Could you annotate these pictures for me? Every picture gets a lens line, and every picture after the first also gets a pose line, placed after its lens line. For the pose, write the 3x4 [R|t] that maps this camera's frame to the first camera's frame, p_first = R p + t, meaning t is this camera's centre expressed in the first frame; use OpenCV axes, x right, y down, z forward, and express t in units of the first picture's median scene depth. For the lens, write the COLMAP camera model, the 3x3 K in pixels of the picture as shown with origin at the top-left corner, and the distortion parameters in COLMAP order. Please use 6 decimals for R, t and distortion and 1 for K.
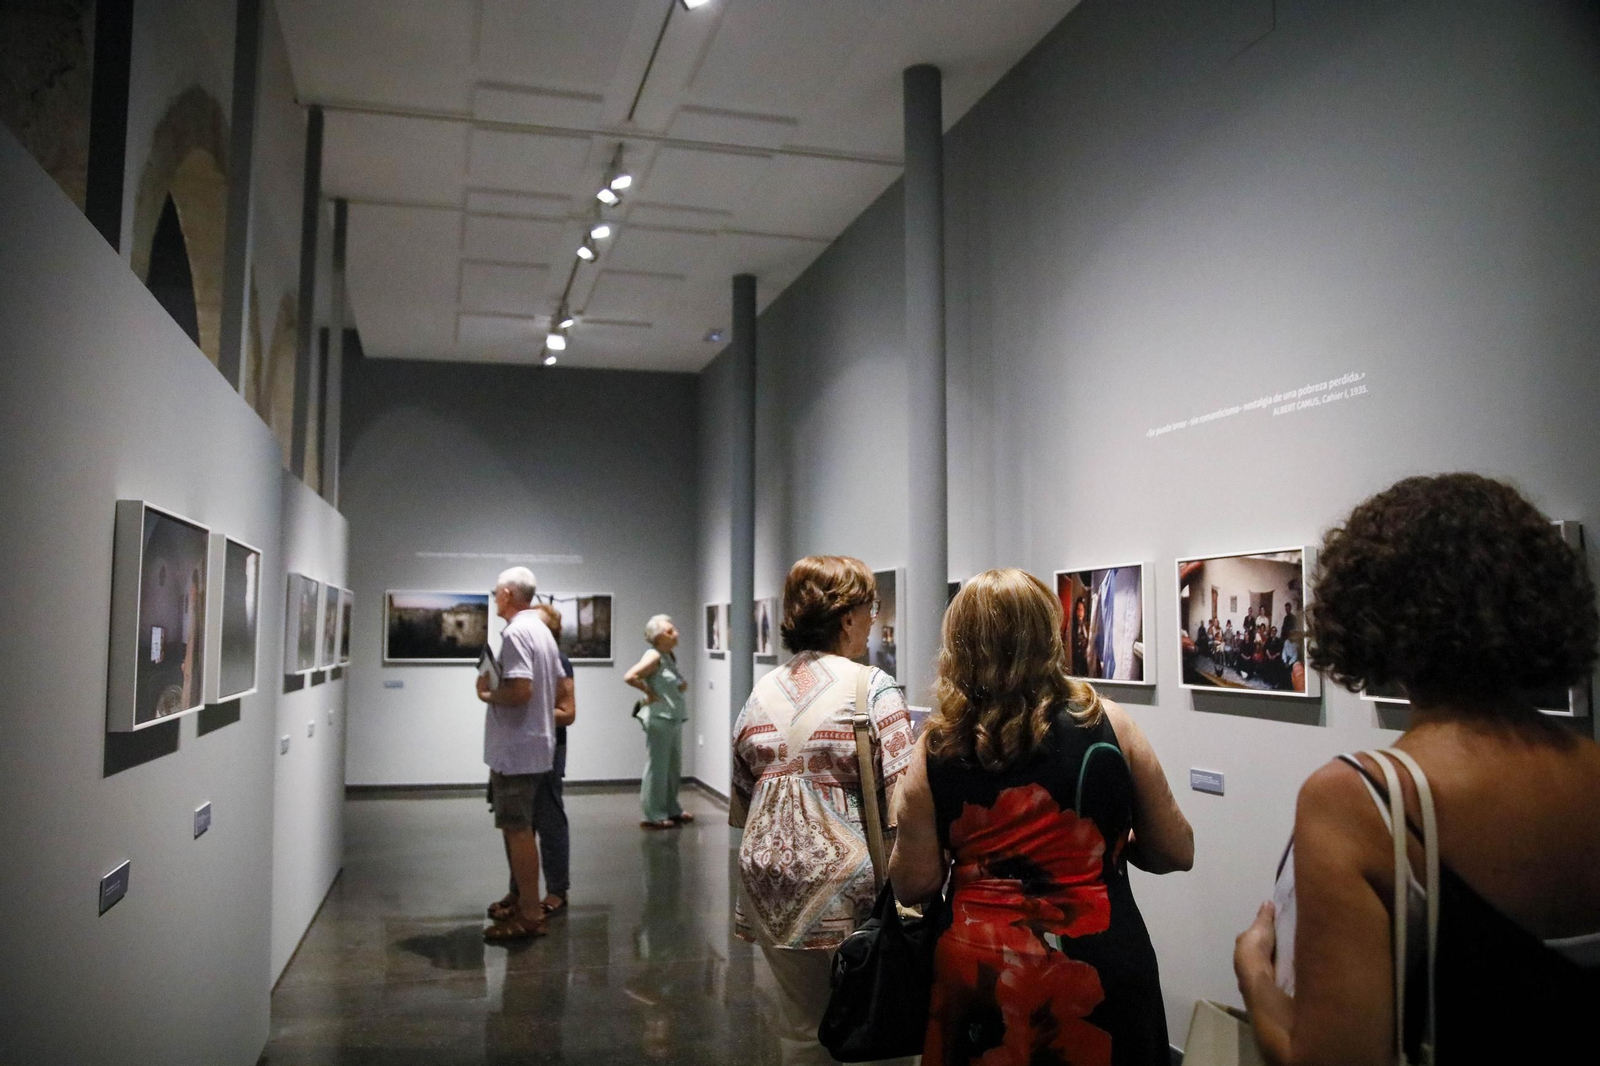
lens RADIAL K [[1254.2, 0, 782.2], [0, 1254.2, 517.2], [0, 0, 1]] dist [-0.092023, 0.007861]
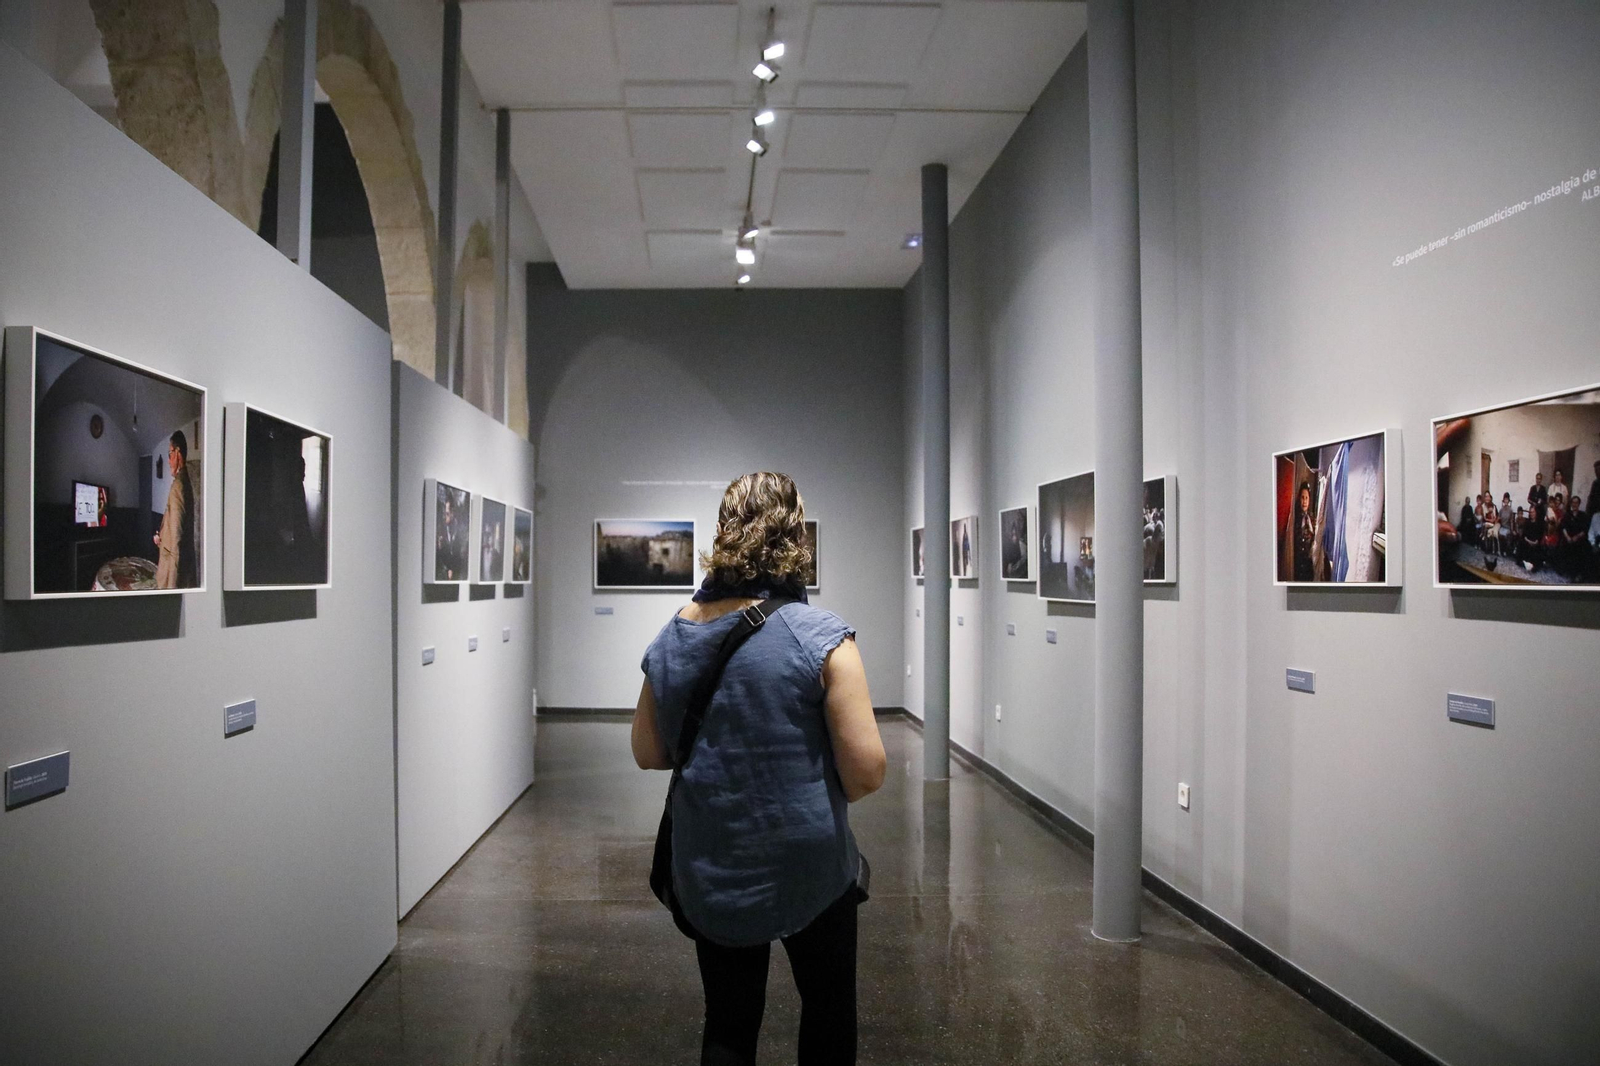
lens RADIAL K [[1207.4, 0, 710.0], [0, 1207.4, 560.3], [0, 0, 1]] dist [-0.096486, 0.049142]
pose [[0.966044, -0.003304, -0.258356, 0.056160], [0.023625, 0.996859, 0.075591, 0.040884], [0.257295, -0.079128, 0.963088, 0.141695]]
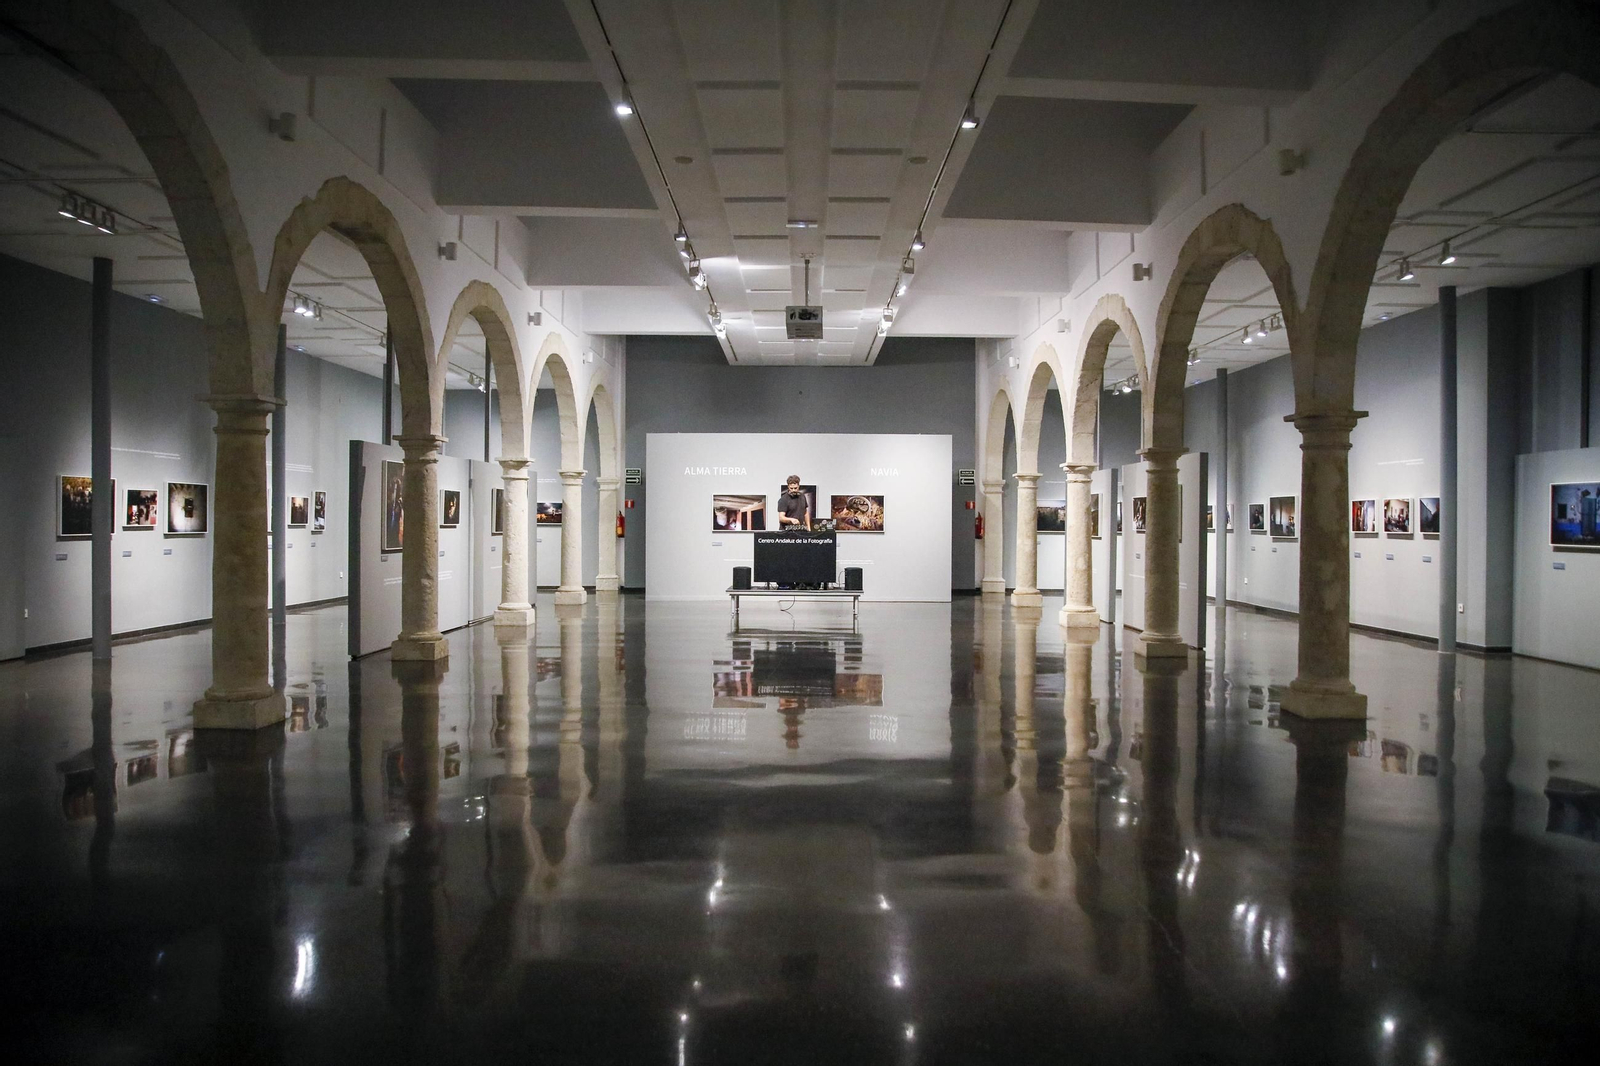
lens RADIAL K [[1207.4, 0, 807.2], [0, 1207.4, 521.3], [0, 0, 1]] dist [-0.096486, 0.049142]
pose [[0.970885, 0.007818, -0.239417, -0.397055], [0.013783, 0.995988, 0.088414, -0.182655], [0.239148, -0.089140, 0.966883, -2.198079]]
